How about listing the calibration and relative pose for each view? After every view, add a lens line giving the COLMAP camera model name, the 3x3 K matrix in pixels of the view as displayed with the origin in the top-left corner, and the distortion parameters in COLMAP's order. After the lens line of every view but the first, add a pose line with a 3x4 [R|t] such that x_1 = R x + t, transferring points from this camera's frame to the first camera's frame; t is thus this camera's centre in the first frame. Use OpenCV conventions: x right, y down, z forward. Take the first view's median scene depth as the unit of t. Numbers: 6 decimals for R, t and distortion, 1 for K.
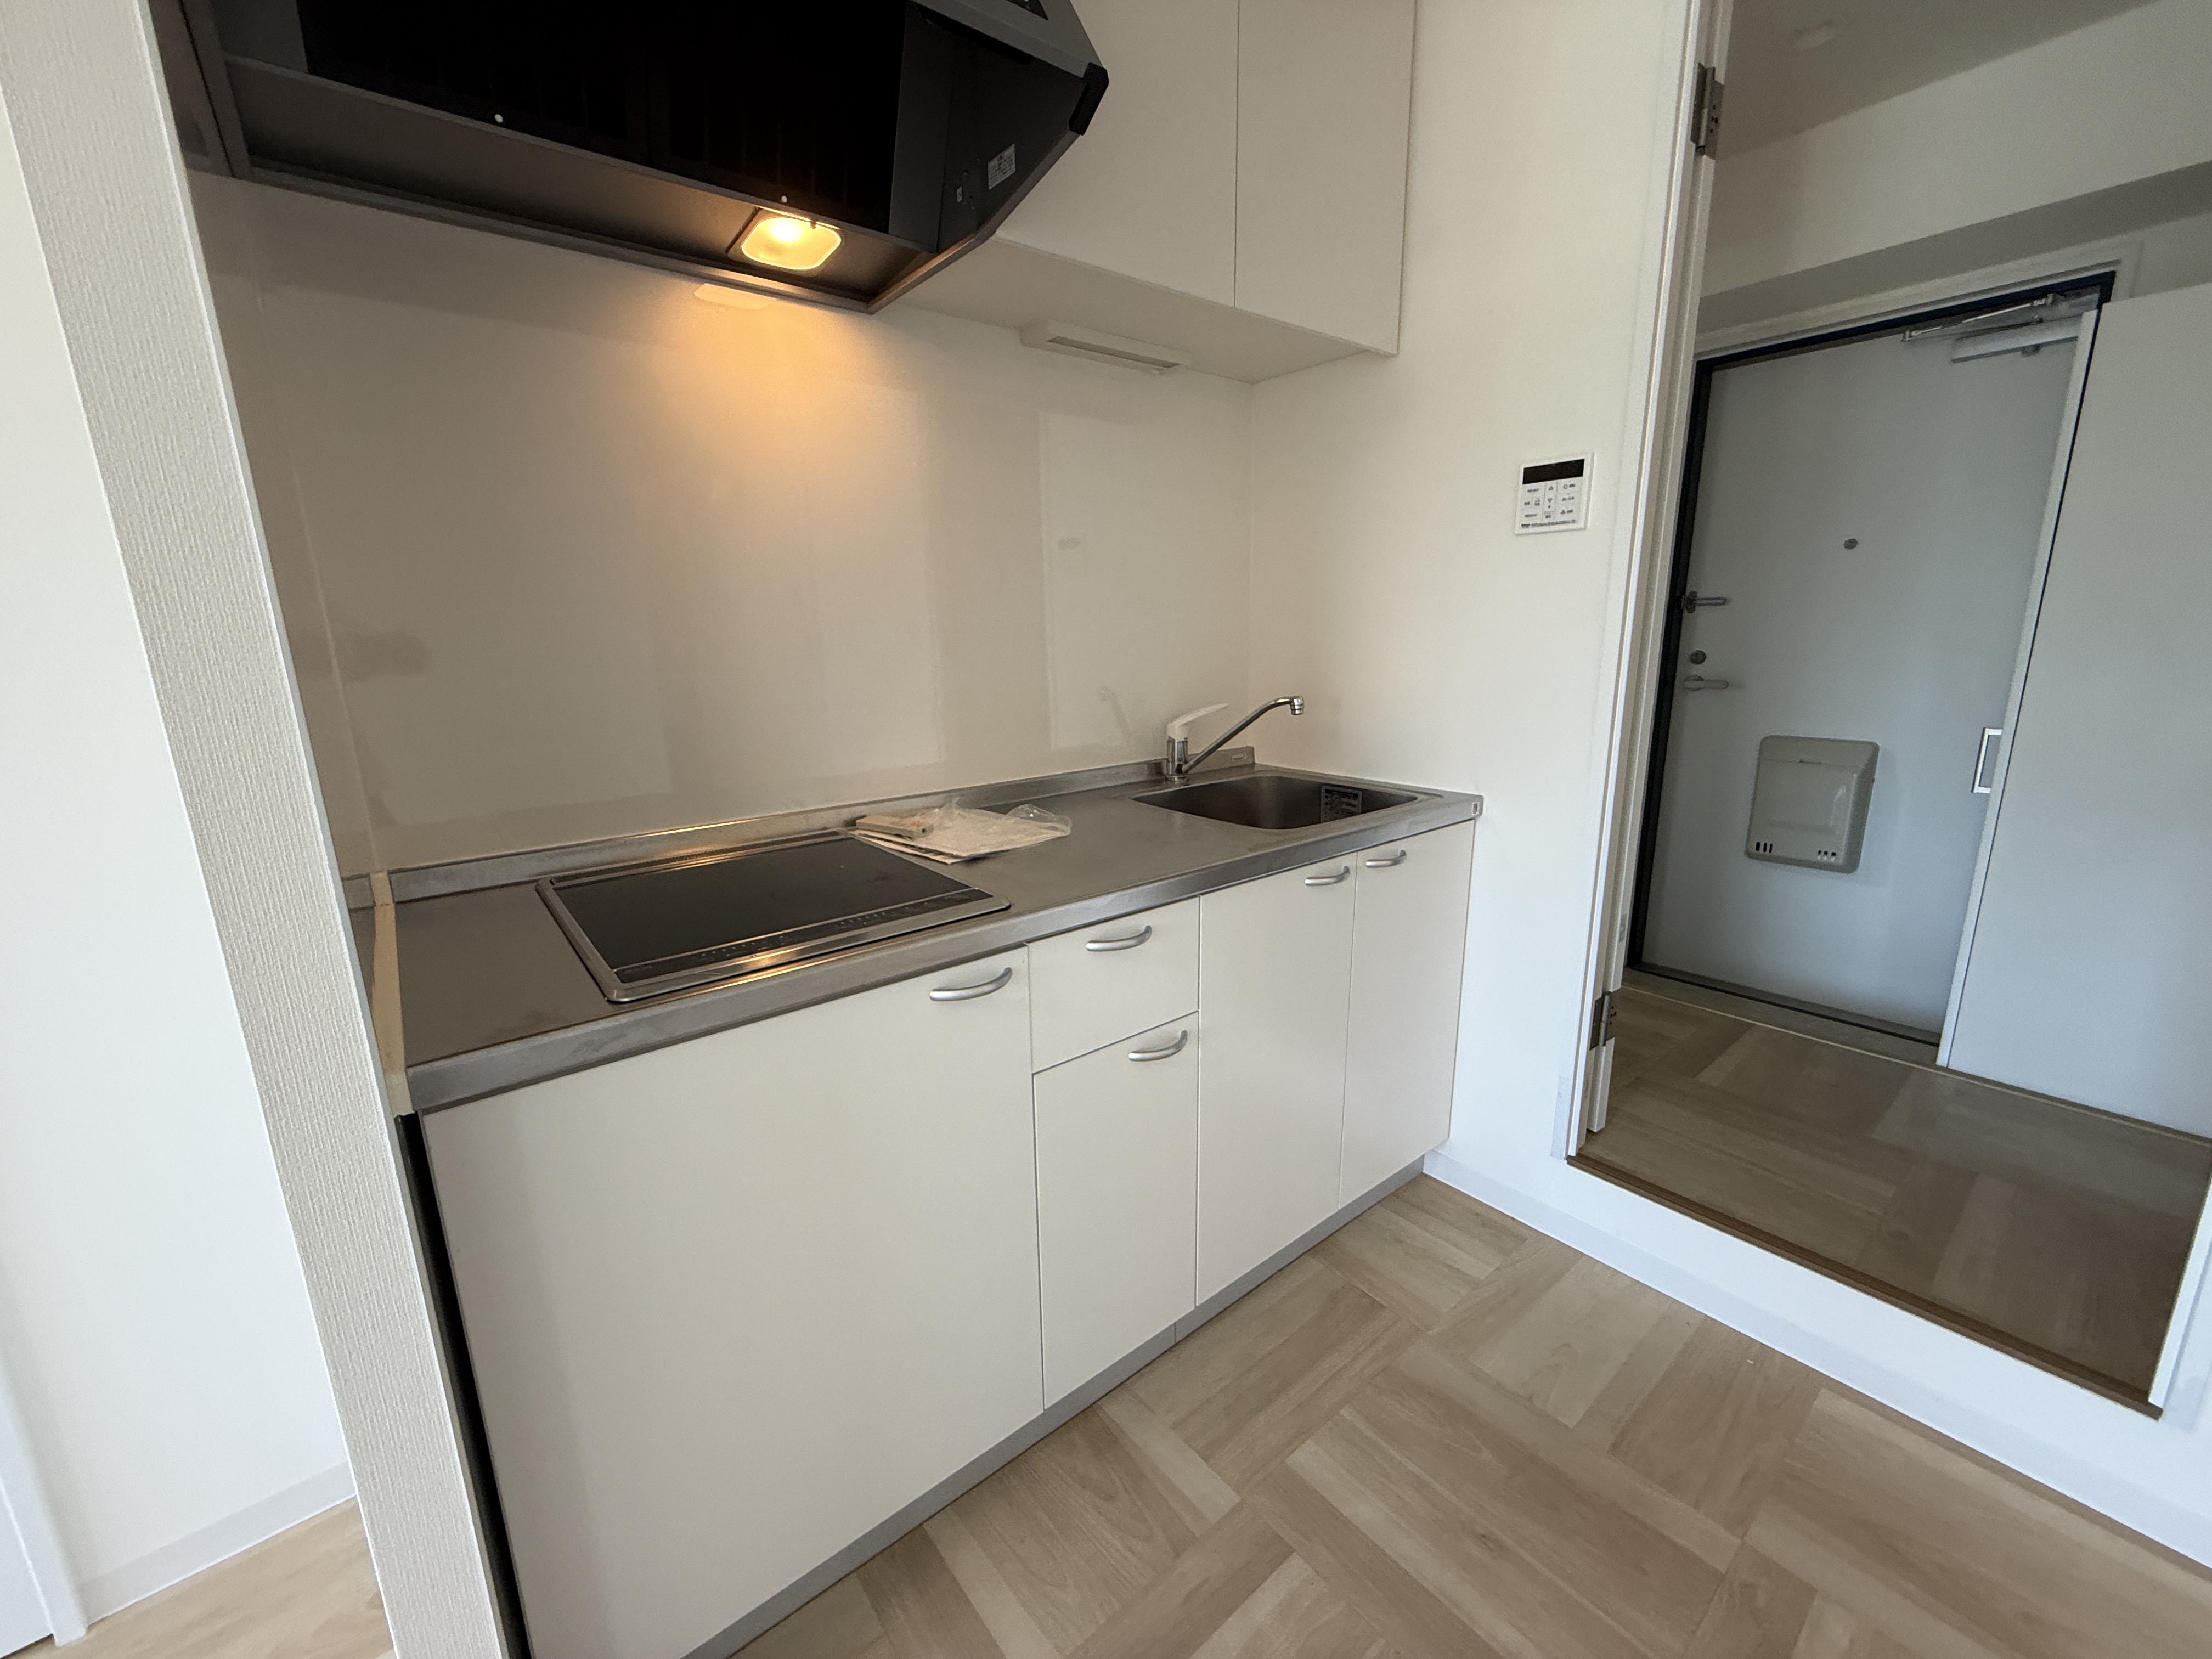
lens RADIAL K [[877.2, 0, 1097.8], [0, 877.2, 822.7], [0, 0, 1]] dist [-0.002376, 0.000254]
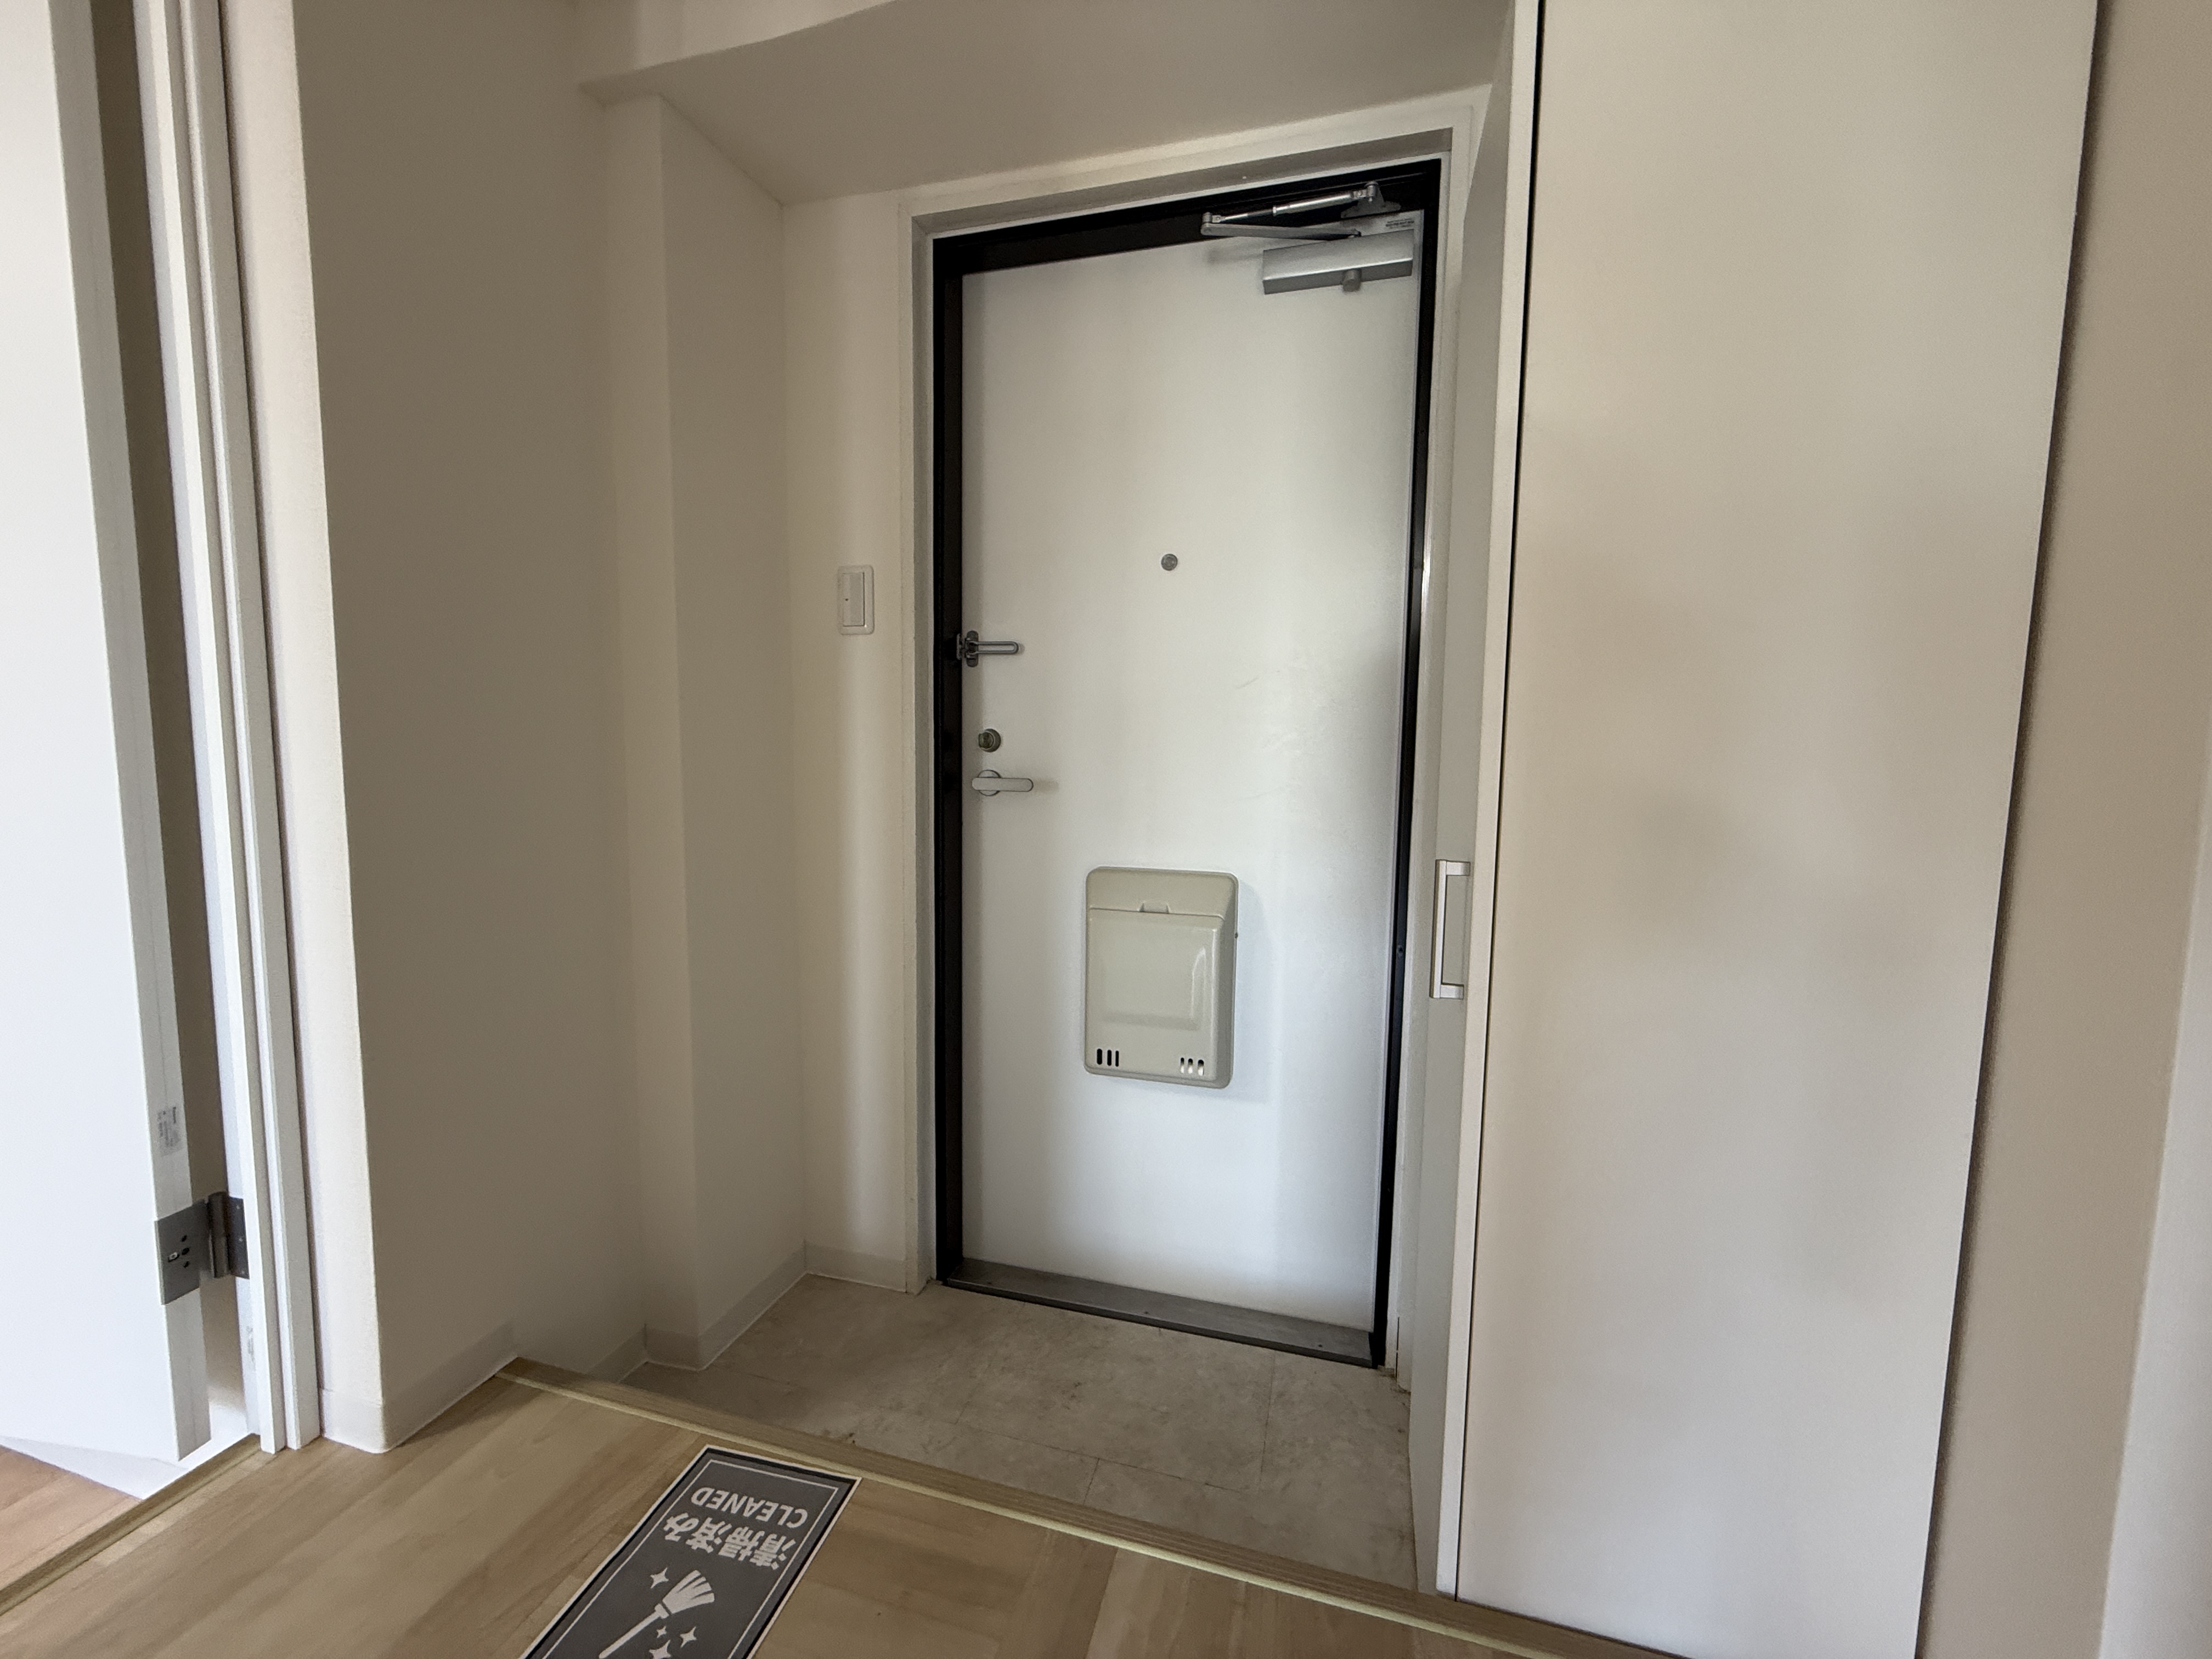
lens RADIAL K [[877.2, 0, 1100.6], [0, 877.2, 828.2], [0, 0, 1]] dist [-0.002376, 0.000254]
pose [[0.810269, -0.024528, 0.585544, 0.441760], [0.096026, 0.991177, -0.091360, -0.075157], [-0.578137, 0.130254, 0.805476, 0.540415]]
